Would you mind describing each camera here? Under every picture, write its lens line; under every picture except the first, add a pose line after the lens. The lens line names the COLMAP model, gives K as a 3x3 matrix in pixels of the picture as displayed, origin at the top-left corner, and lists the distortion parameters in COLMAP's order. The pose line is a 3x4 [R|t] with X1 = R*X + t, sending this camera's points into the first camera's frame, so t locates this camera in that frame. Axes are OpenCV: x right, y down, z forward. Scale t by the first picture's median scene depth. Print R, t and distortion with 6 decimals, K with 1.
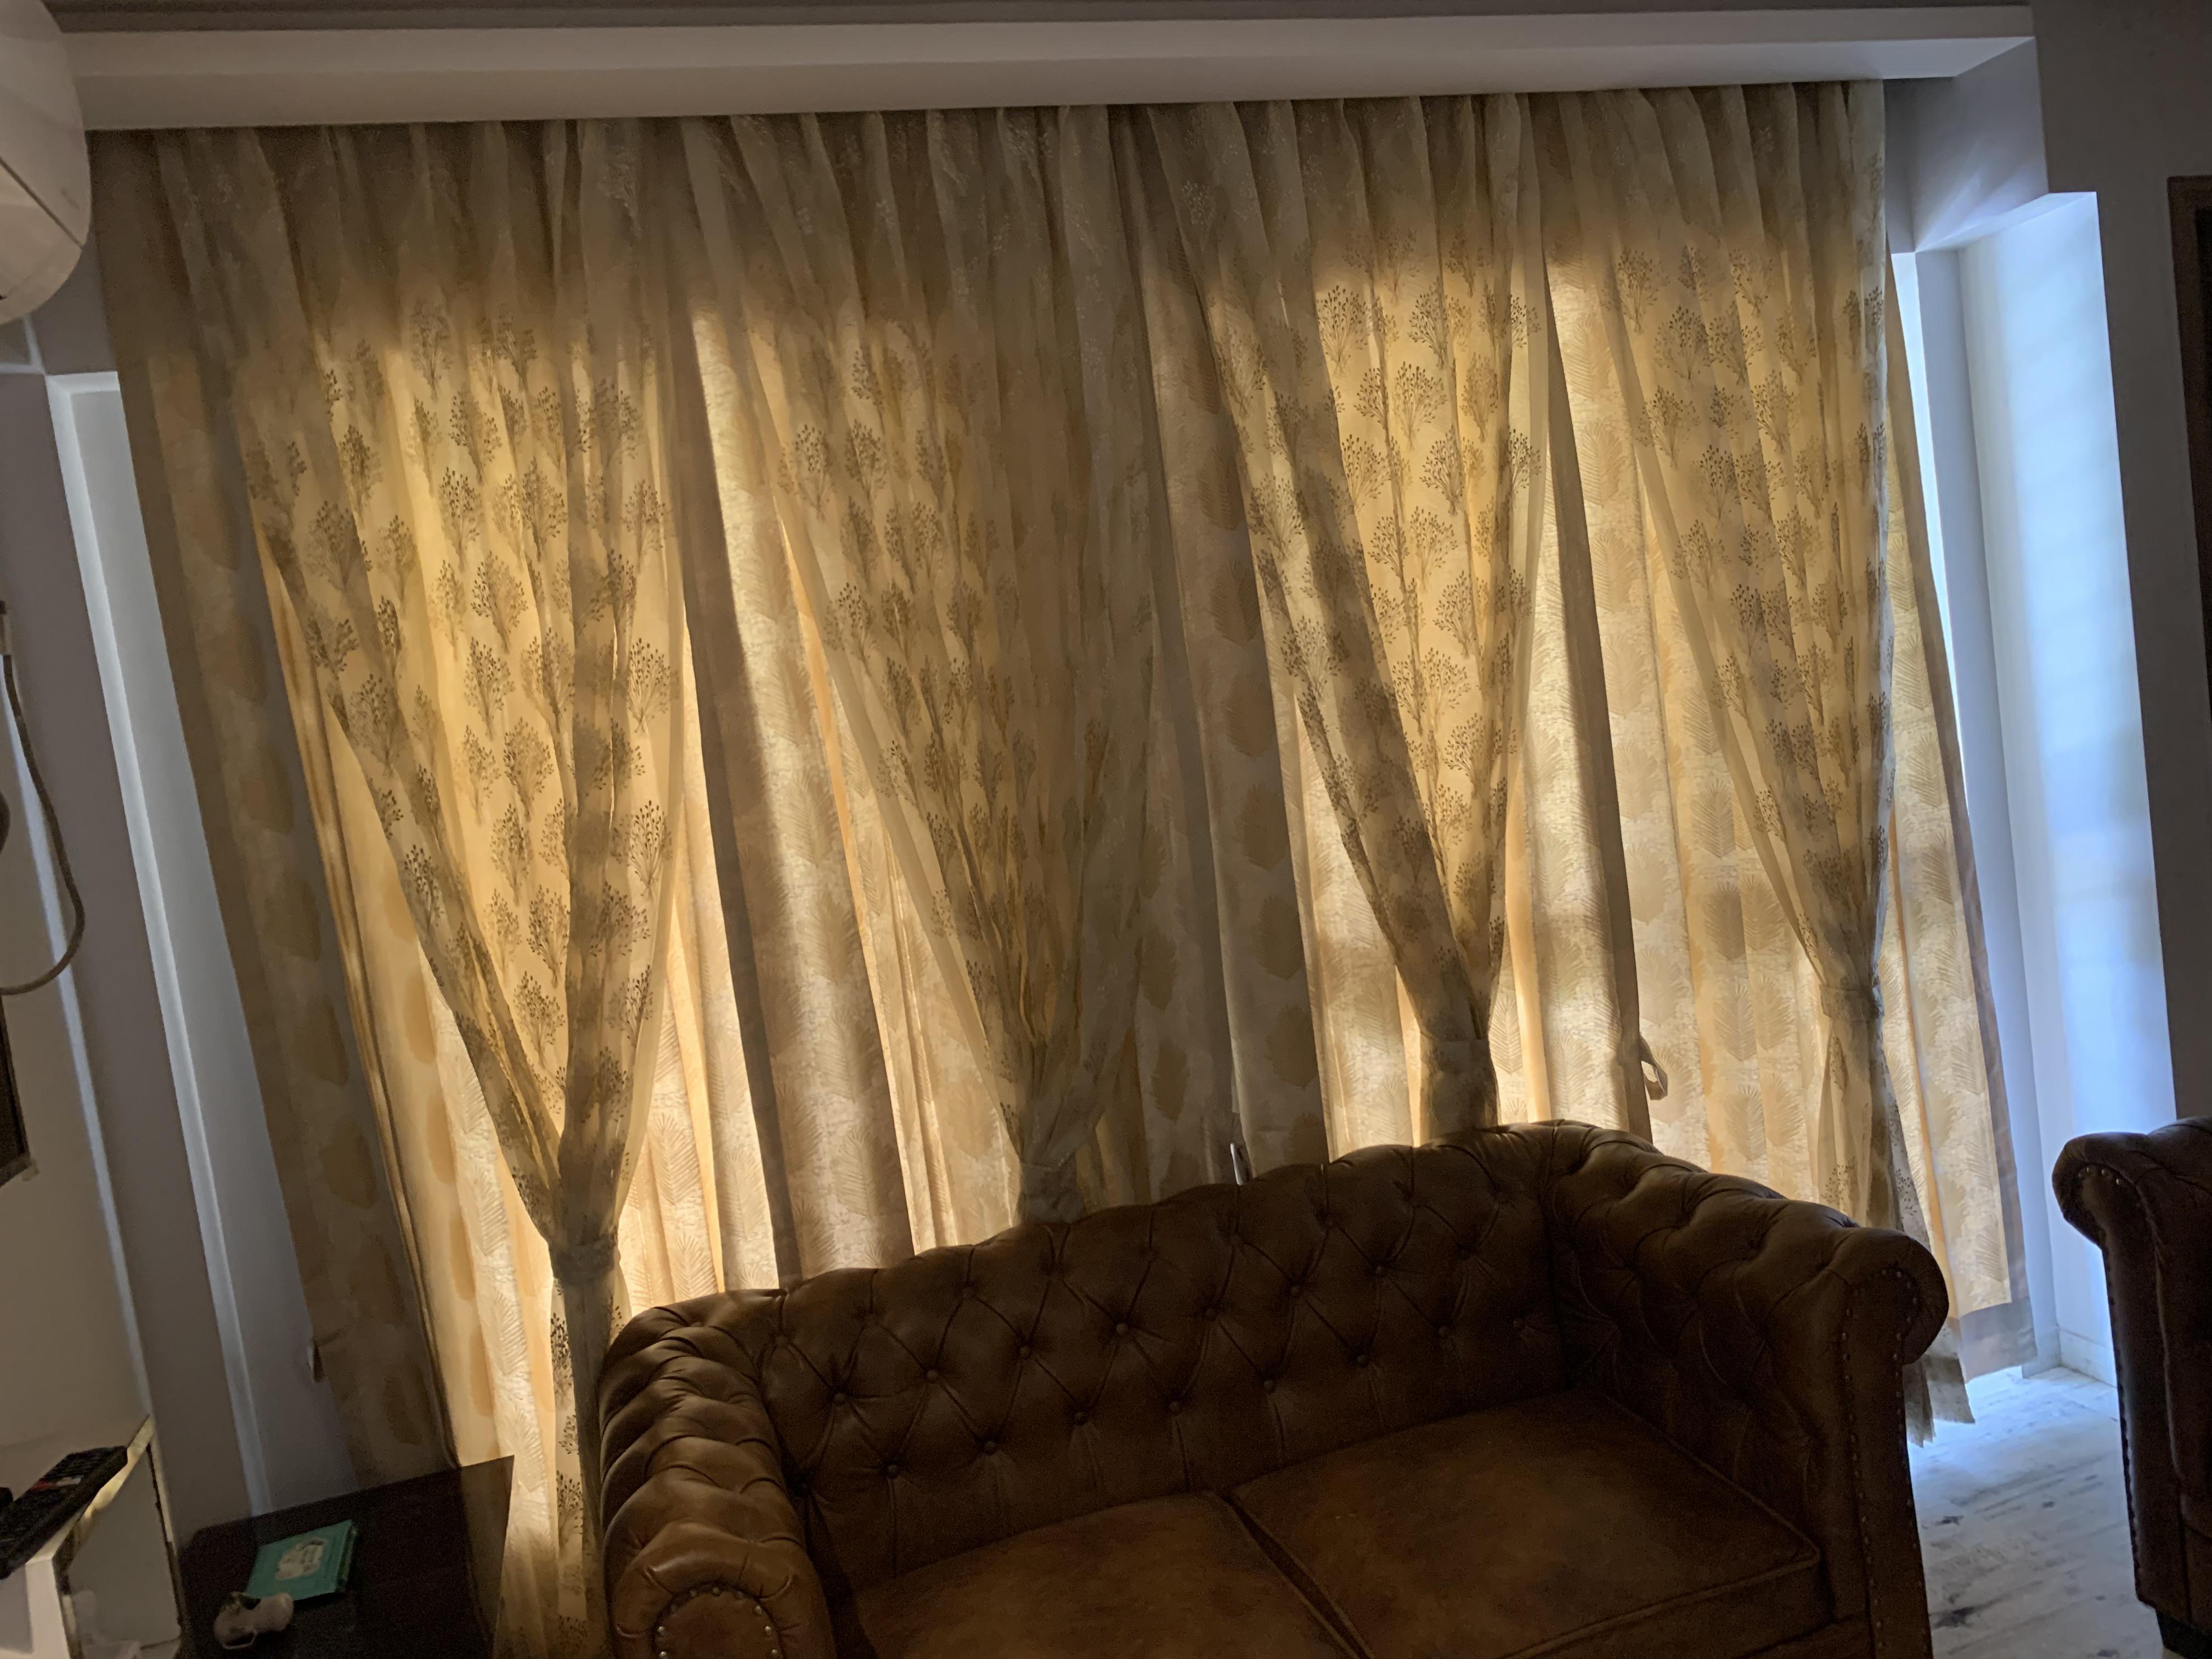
lens RADIAL K [[1710.5, 0, 1107.0], [0, 1710.5, 861.6], [0, 0, 1]] dist [0.007685, 0.003130]
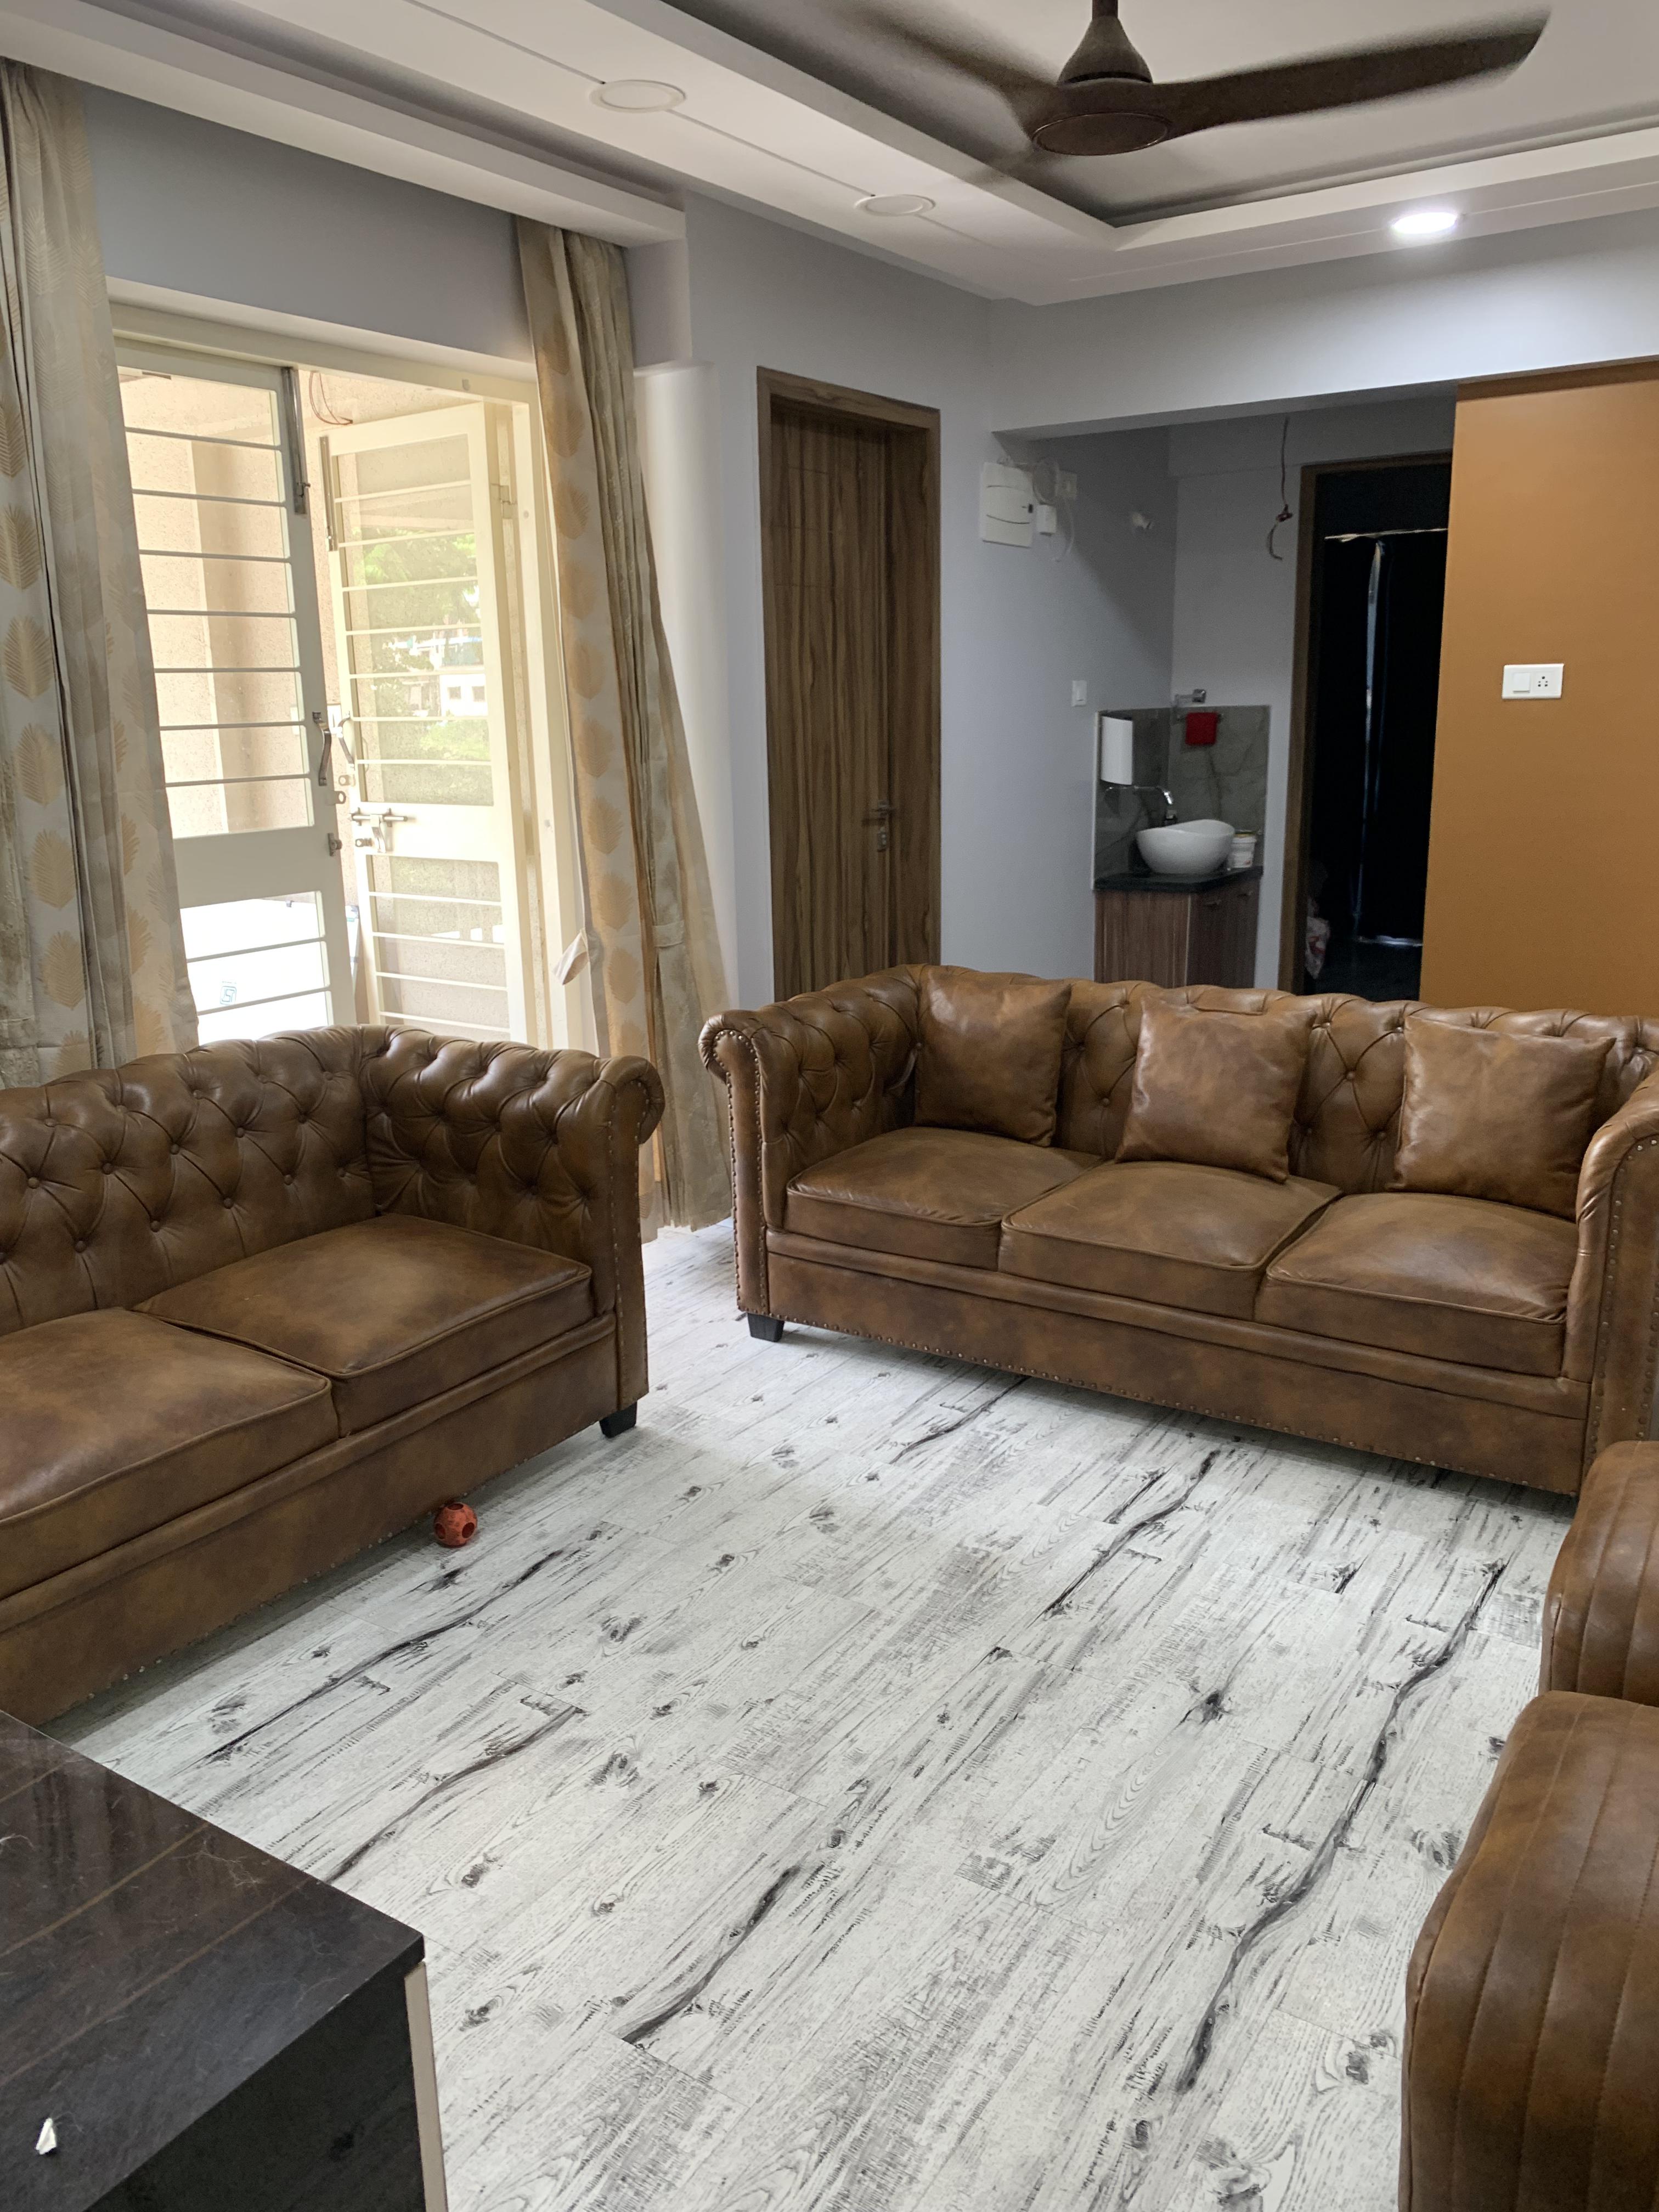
lens RADIAL K [[1686.9, 0, 829.5], [0, 1686.9, 1106.0], [0, 0, 1]] dist [0.000412, 0.006396]
pose [[0.772801, -0.030760, 0.633902, -0.292930], [-0.034626, 0.995293, 0.090511, 0.100519], [-0.633703, -0.091896, 0.768099, -0.206457]]
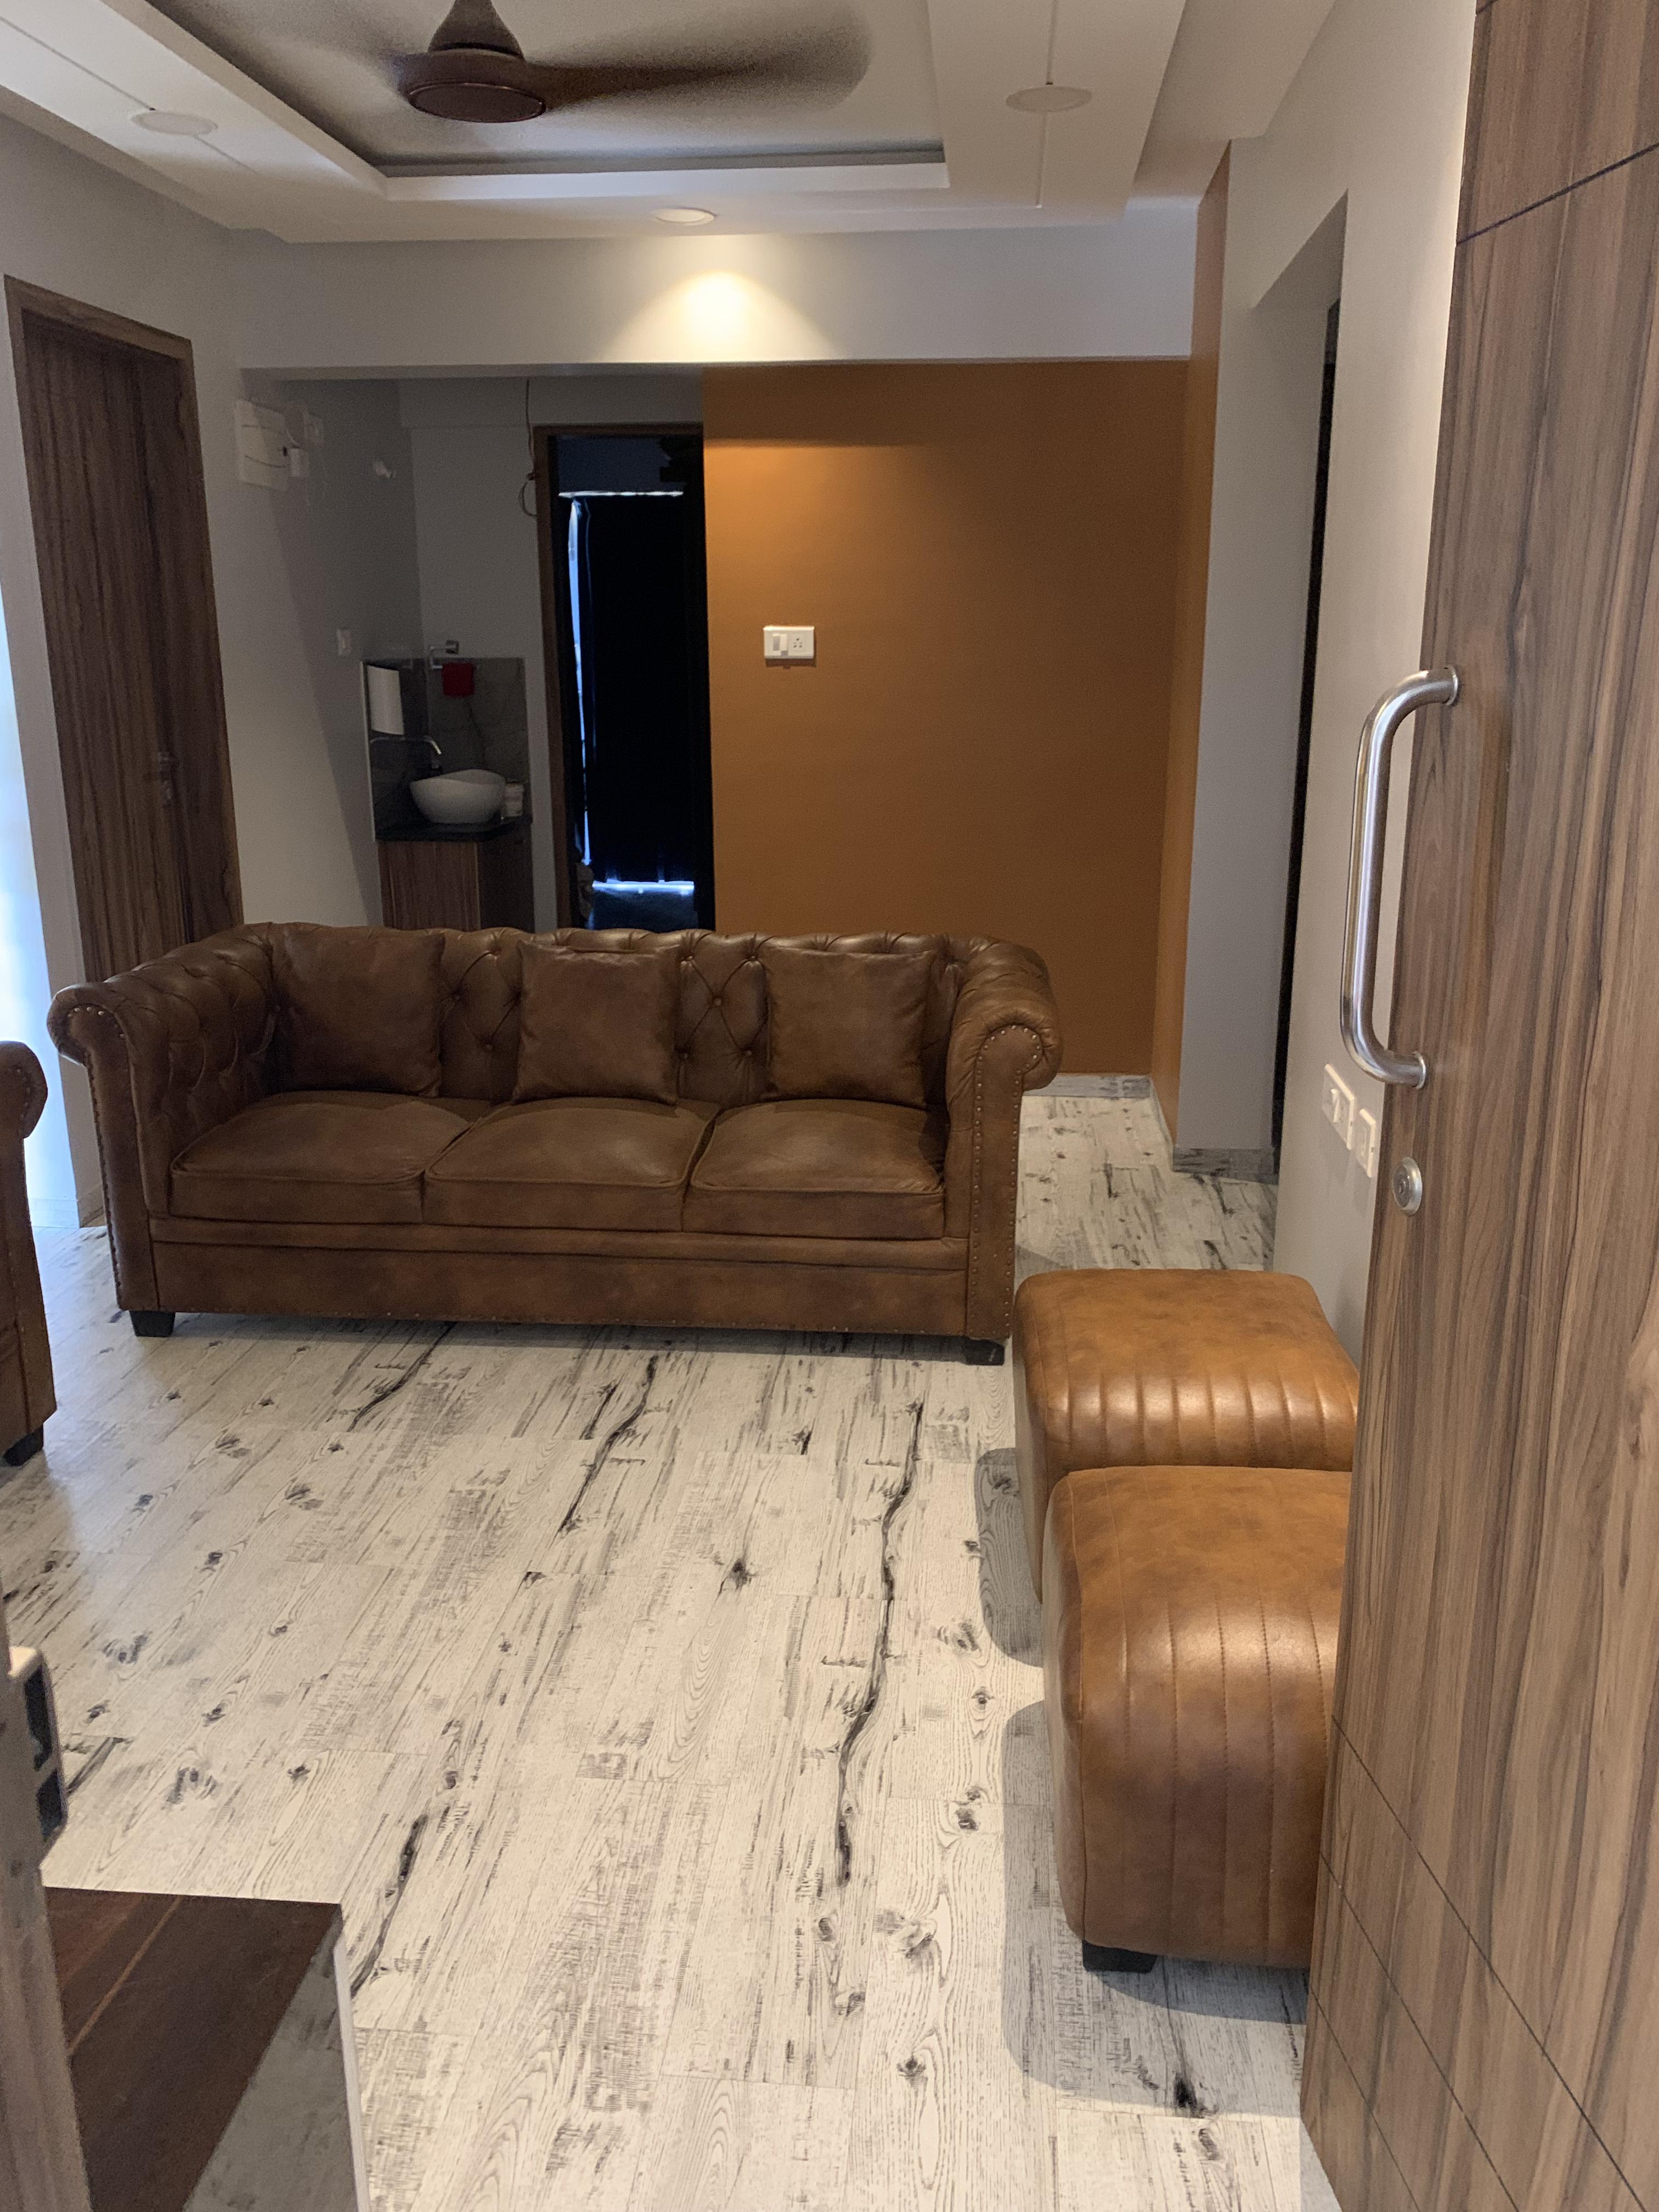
lens RADIAL K [[1687.4, 0, 834.0], [0, 1687.4, 1084.3], [0, 0, 1]] dist [0.004038, -0.000472]
pose [[0.385862, -0.103969, 0.916679, -0.441303], [0.021326, 0.994369, 0.103804, 0.104761], [-0.922310, -0.020505, 0.385906, -0.098288]]
